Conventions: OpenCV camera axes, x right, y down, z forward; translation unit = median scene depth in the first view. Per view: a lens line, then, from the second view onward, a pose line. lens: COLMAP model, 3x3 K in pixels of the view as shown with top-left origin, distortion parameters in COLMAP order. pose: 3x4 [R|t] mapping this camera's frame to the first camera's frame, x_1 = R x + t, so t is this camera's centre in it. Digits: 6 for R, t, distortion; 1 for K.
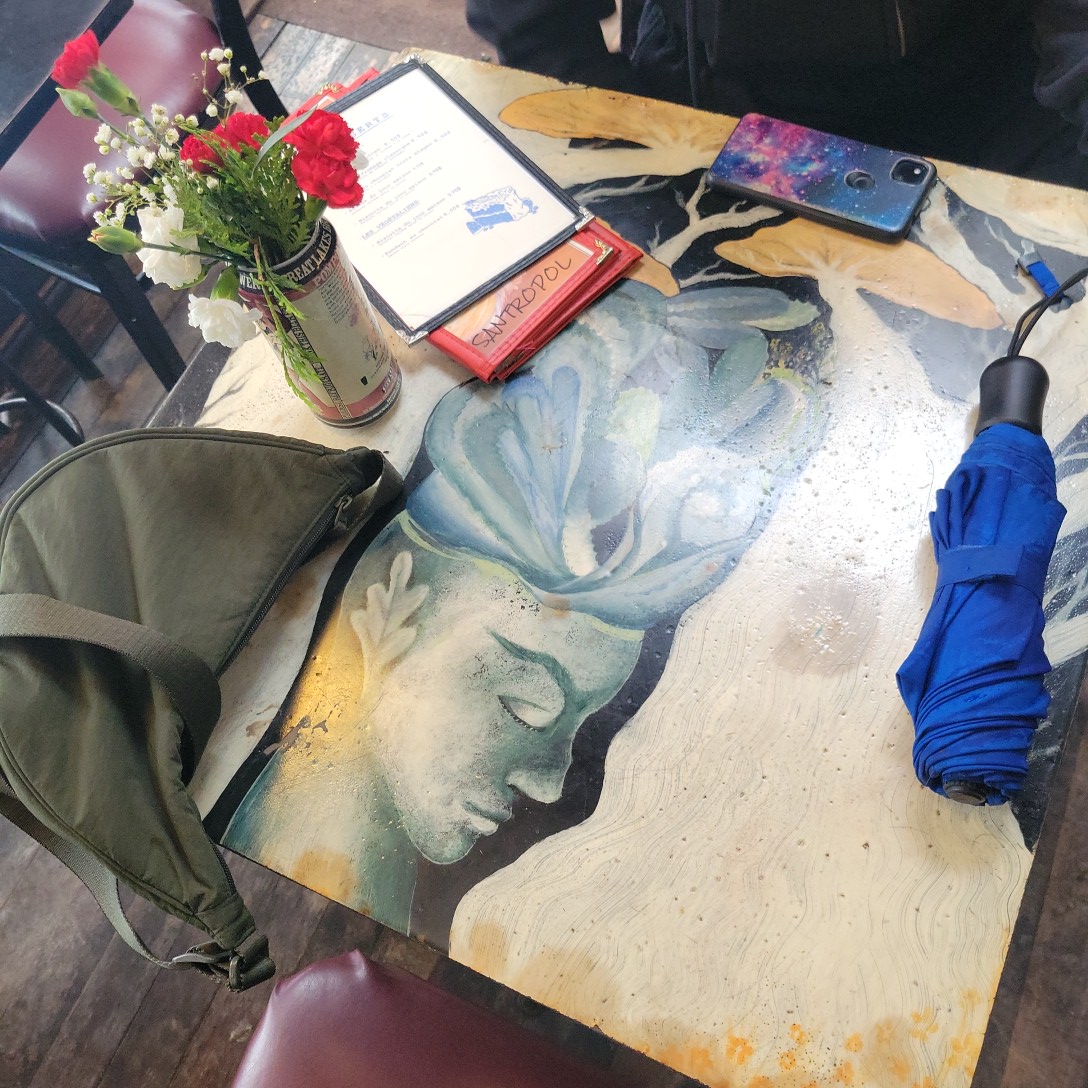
lens RADIAL K [[1088.5, 0, 545.0], [0, 1088.5, 543.6], [0, 0, 1]] dist [-0.023221, 0.000000]
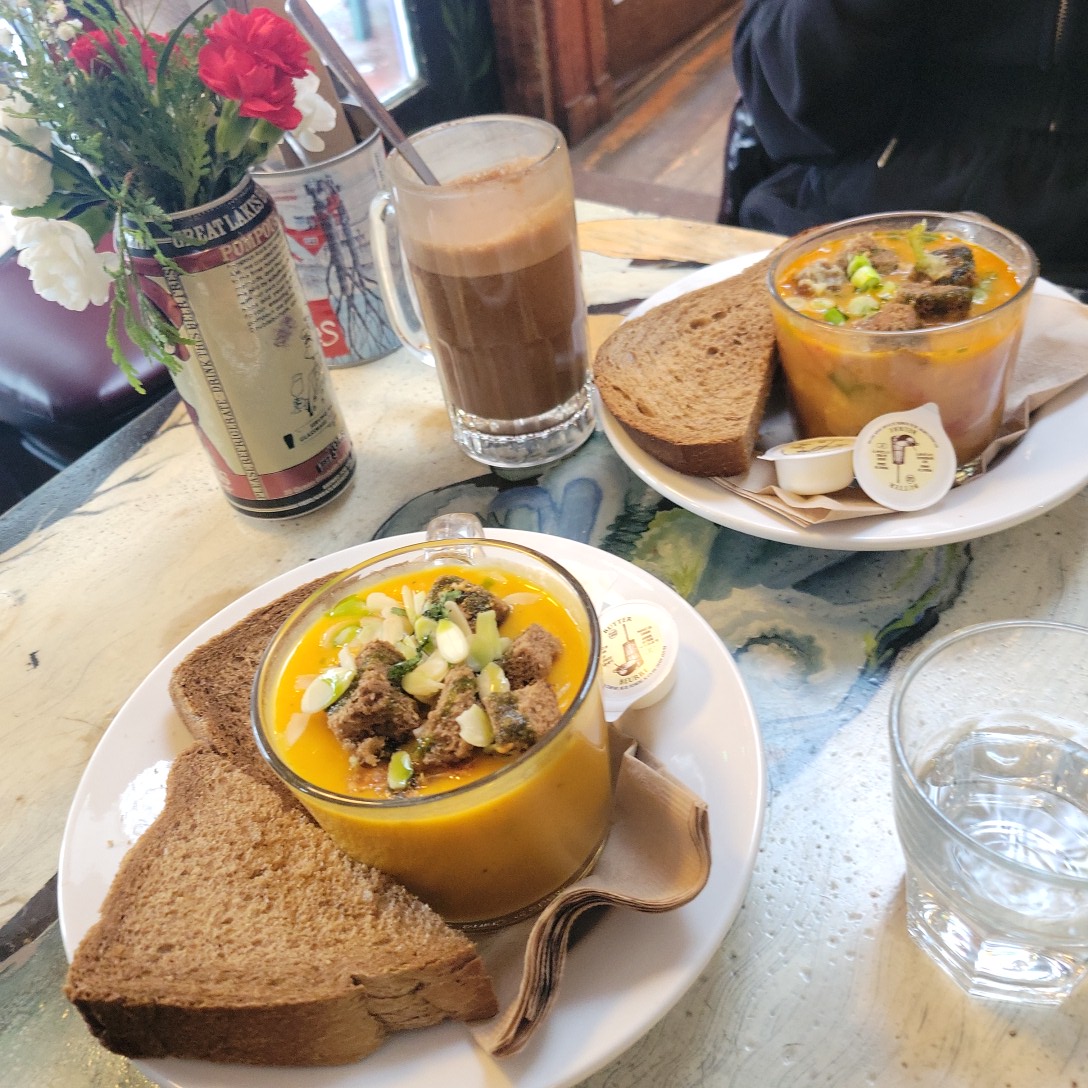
lens RADIAL K [[1088.5, 0, 543.4], [0, 1088.5, 544.2], [0, 0, 1]] dist [-0.023221, 0.000000]
pose [[0.988850, 0.088340, -0.119886, 0.086652], [-0.127147, 0.919942, -0.370865, 0.152571], [0.077526, 0.381973, 0.920916, 0.387028]]
